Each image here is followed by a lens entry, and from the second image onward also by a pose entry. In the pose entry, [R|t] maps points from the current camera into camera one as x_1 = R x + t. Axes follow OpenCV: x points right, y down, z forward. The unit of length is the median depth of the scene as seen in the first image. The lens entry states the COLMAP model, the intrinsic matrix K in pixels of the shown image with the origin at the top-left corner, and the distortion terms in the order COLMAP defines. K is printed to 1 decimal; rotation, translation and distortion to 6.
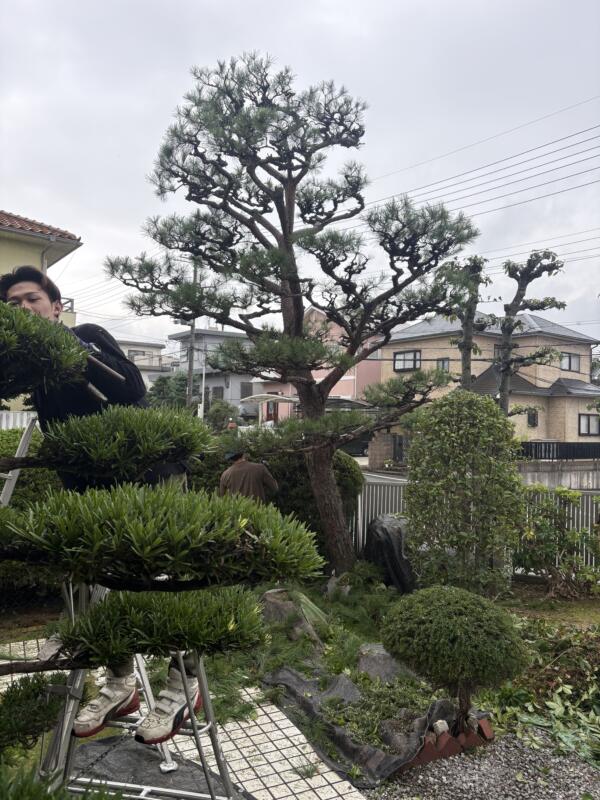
lens RADIAL K [[597.1, 0, 302.2], [0, 597.1, 393.6], [0, 0, 1]] dist [0.005848, 0.003854]
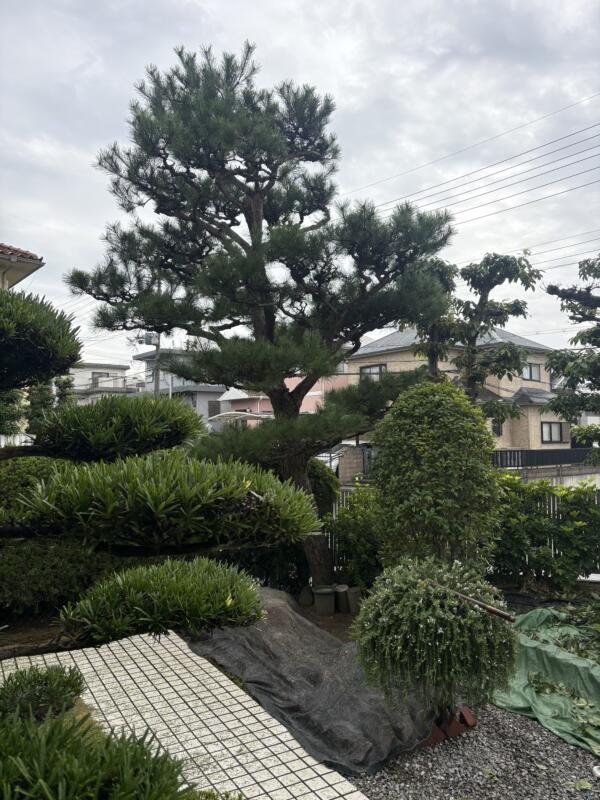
lens RADIAL K [[595.9, 0, 300.0], [0, 595.9, 400.0], [0, 0, 1]] dist [0.011926, -0.000765]
pose [[0.998244, -0.029164, 0.051568, -0.010553], [0.030137, 0.999380, -0.018182, 0.016779], [-0.051006, 0.019704, 0.998504, -0.012753]]
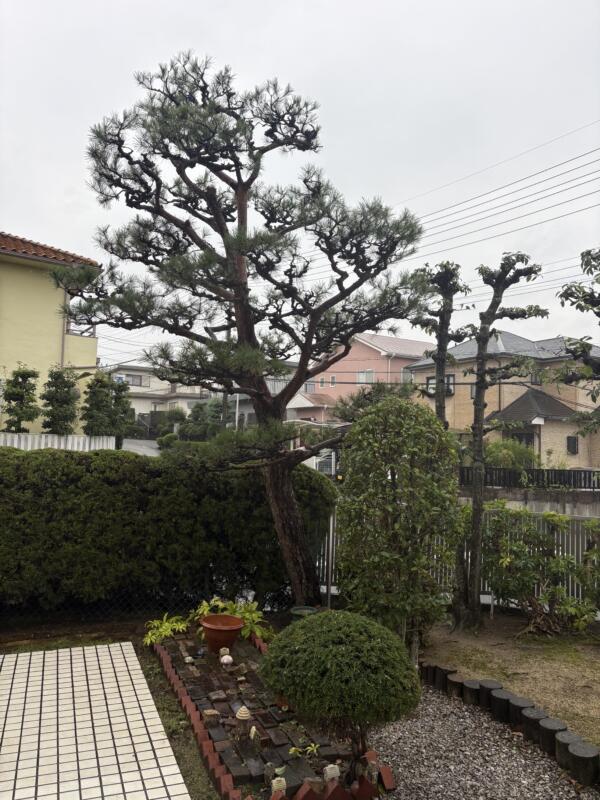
lens RADIAL K [[595.9, 0, 300.0], [0, 595.9, 400.0], [0, 0, 1]] dist [0.011926, -0.000765]
pose [[0.996838, -0.001982, -0.079431, 0.158768], [-0.000931, 0.999329, -0.036629, 0.025912], [0.079451, 0.036587, 0.996167, 0.063549]]
